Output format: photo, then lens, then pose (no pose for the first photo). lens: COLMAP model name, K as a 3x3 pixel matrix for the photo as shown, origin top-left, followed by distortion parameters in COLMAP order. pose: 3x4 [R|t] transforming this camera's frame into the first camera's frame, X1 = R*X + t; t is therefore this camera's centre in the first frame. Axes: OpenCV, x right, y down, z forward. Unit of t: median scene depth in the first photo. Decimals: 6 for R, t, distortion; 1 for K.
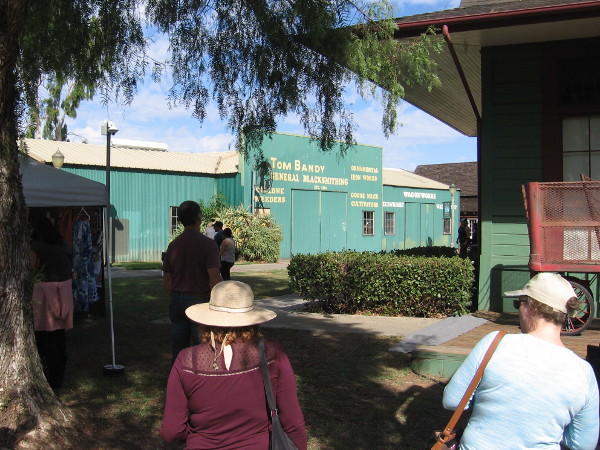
lens RADIAL K [[642.6, 0, 300.0], [0, 642.6, 225.0], [0, 0, 1]] dist [-0.162316, 0.014652]
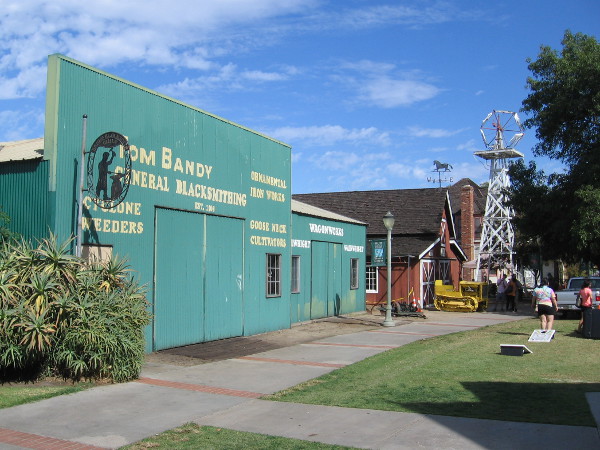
lens RADIAL K [[642.6, 0, 300.0], [0, 642.6, 225.0], [0, 0, 1]] dist [-0.162316, 0.014652]
pose [[0.949539, 0.020357, 0.312987, -0.058278], [0.000545, 0.997783, -0.066549, -0.010519], [-0.313648, 0.063361, 0.947423, 0.516105]]
